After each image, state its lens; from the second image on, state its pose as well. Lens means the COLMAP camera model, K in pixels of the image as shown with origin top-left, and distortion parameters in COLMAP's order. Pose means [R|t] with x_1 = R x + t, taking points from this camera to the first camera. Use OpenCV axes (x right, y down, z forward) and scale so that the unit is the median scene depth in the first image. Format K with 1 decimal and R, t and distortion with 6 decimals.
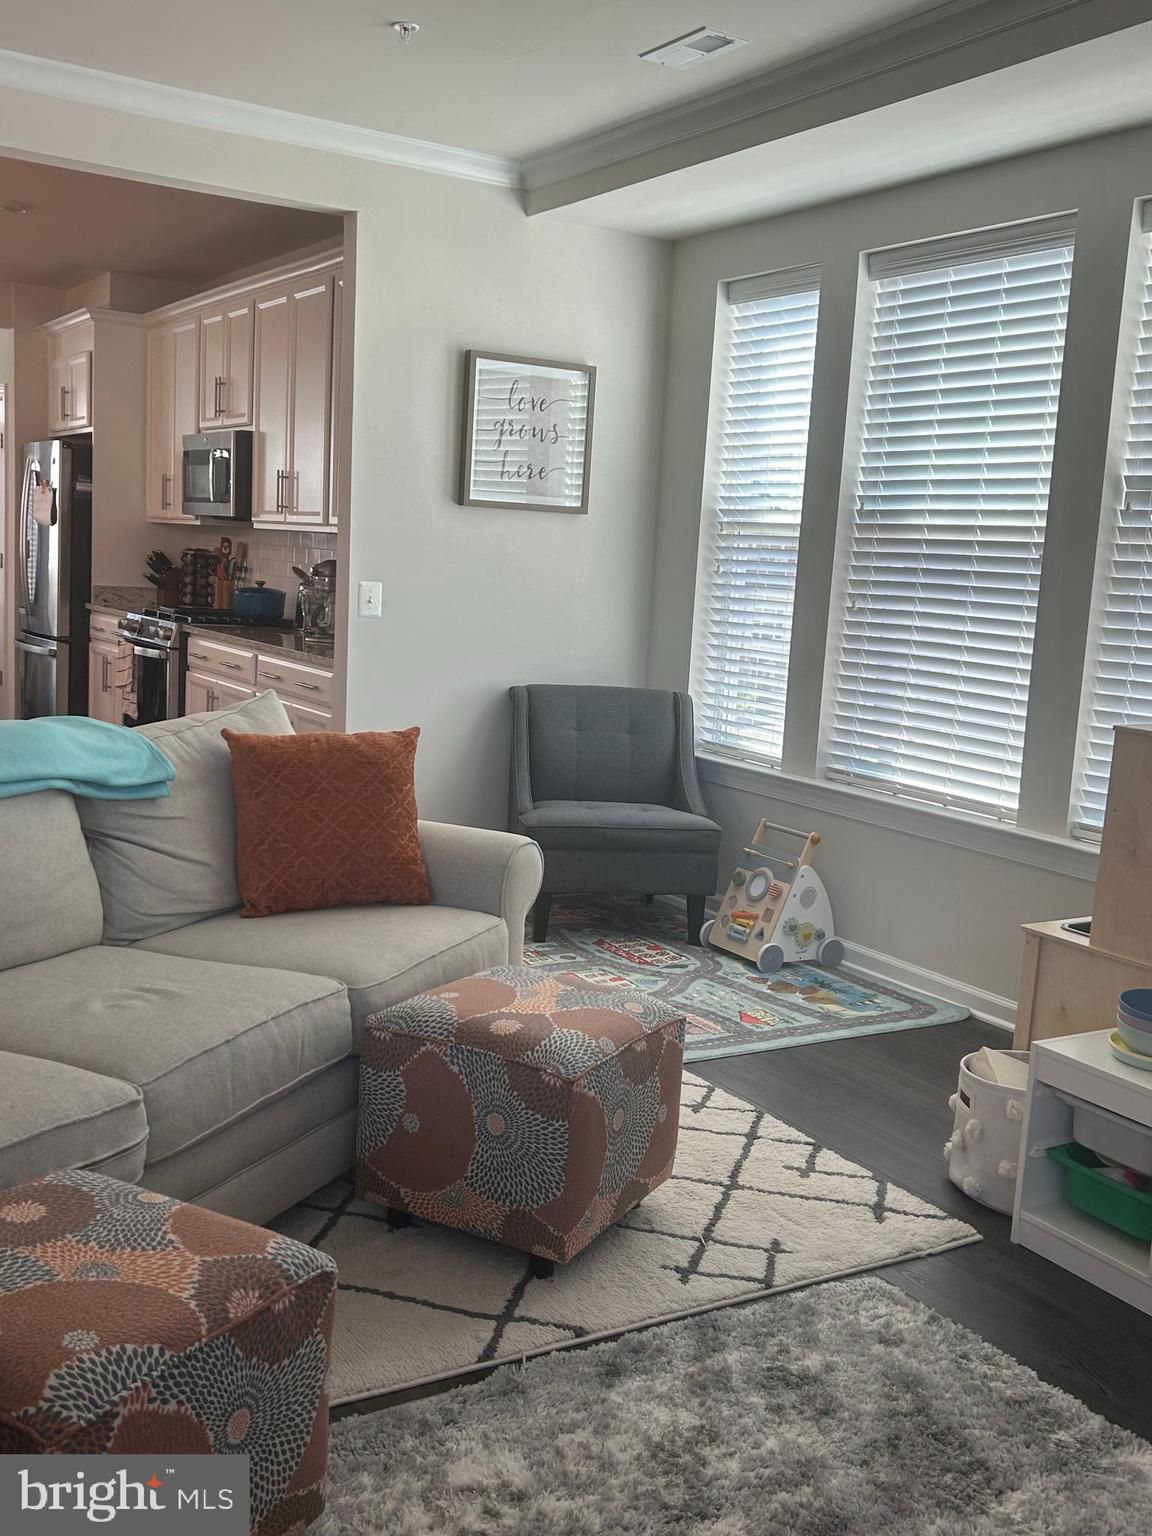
lens RADIAL K [[1488.7, 0, 558.7], [0, 1488.7, 780.4], [0, 0, 1]] dist [0.169360, -0.449548]
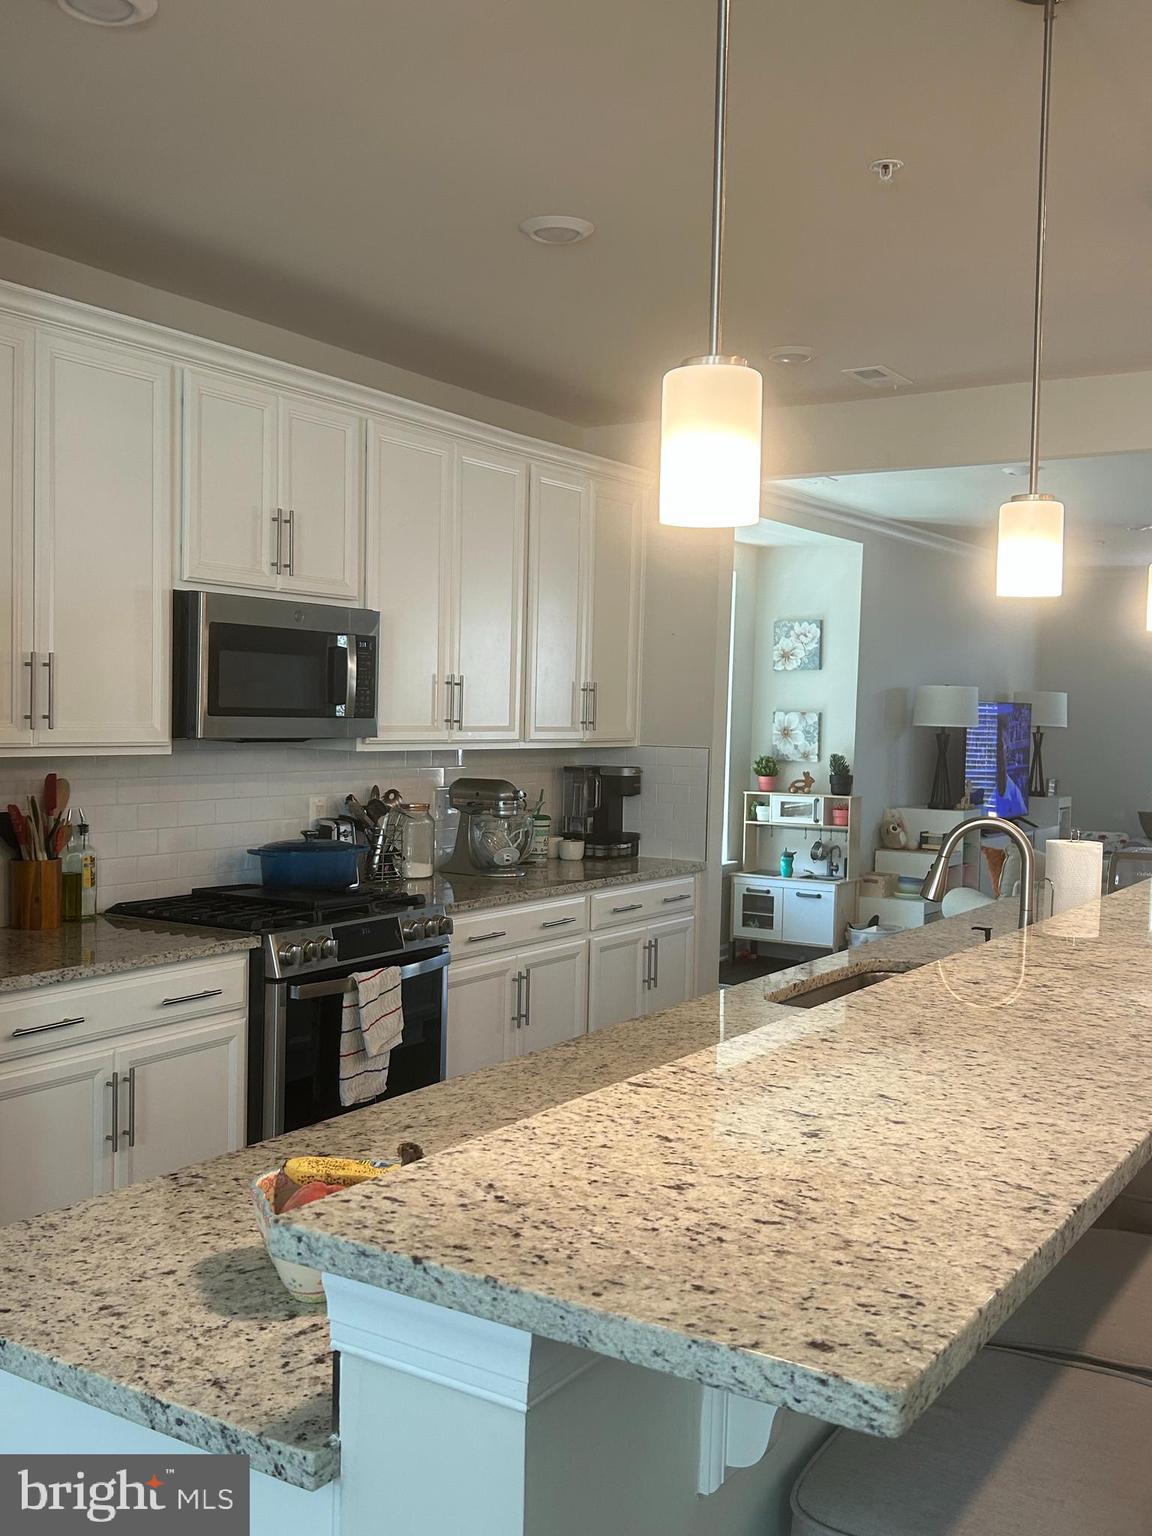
lens RADIAL K [[1488.7, 0, 558.7], [0, 1488.7, 780.4], [0, 0, 1]] dist [0.169360, -0.449548]
pose [[-0.436359, -0.114951, 0.892400, -0.725001], [0.083216, 0.982399, 0.167234, -0.223714], [-0.895916, 0.147236, -0.419113, 1.036934]]
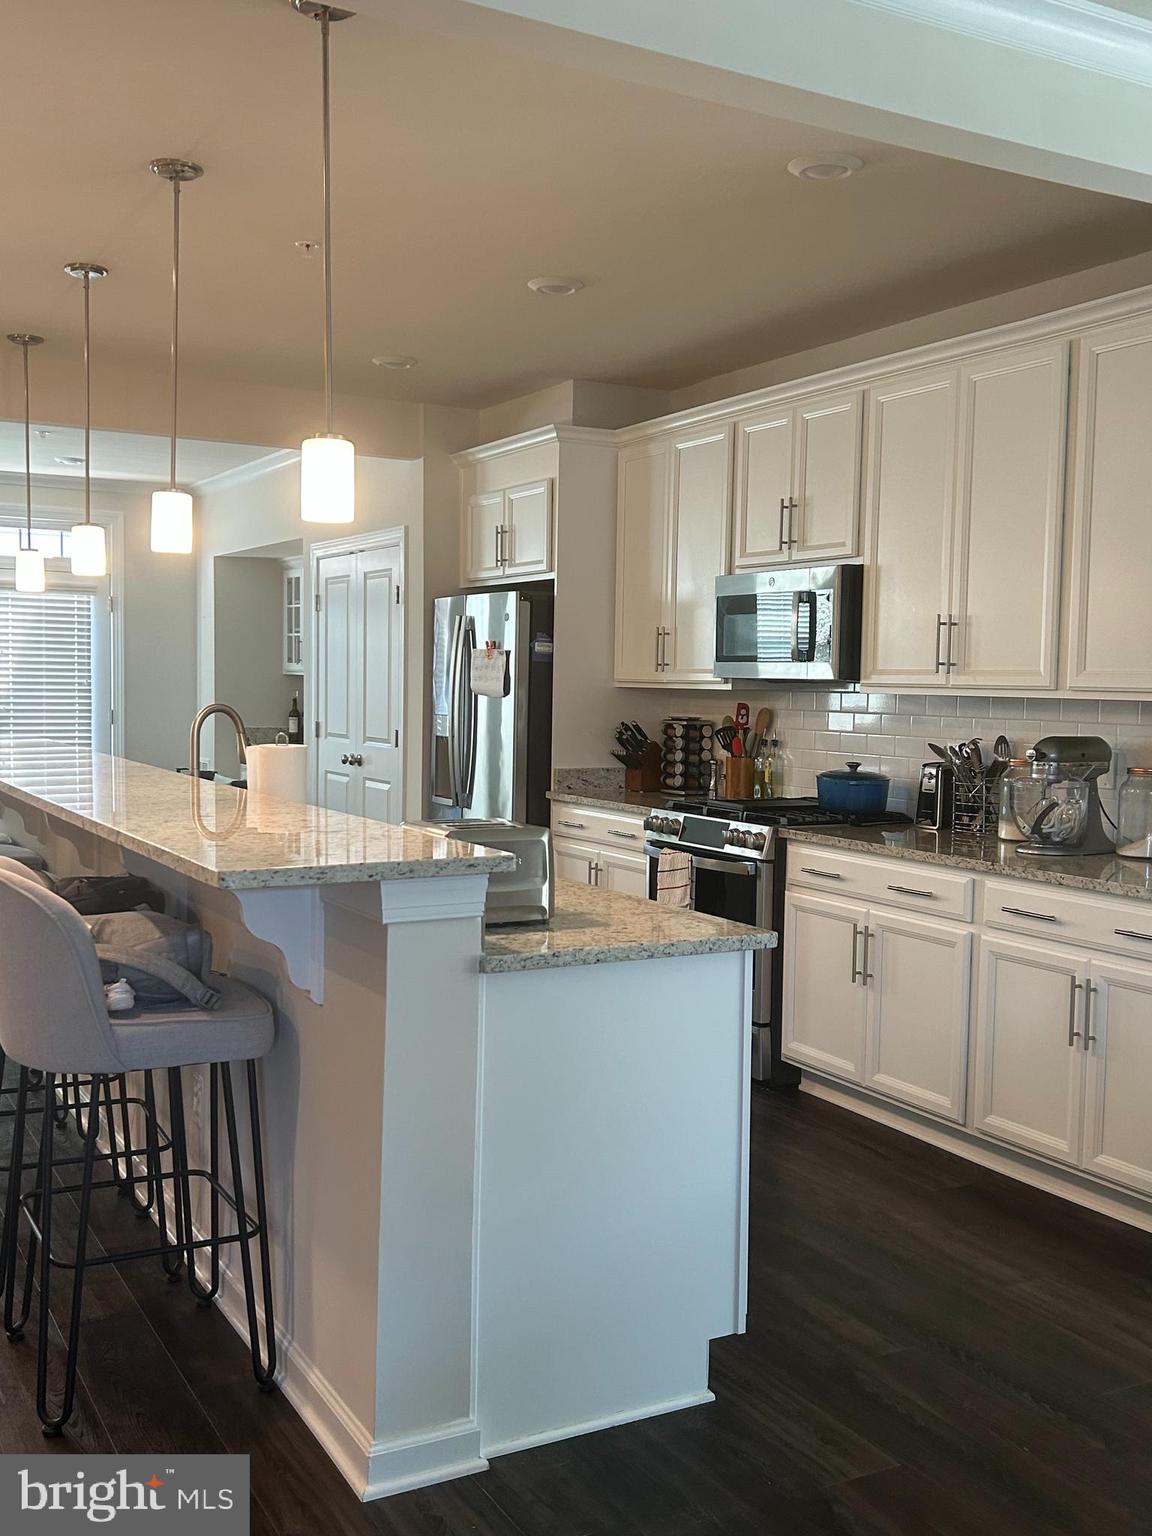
lens RADIAL K [[1488.7, 0, 558.7], [0, 1488.7, 780.4], [0, 0, 1]] dist [0.169360, -0.449548]
pose [[0.998058, -0.038475, -0.048982, -0.272647], [0.034338, 0.995985, -0.082671, -0.059624], [0.051966, 0.080828, 0.995372, 0.225357]]
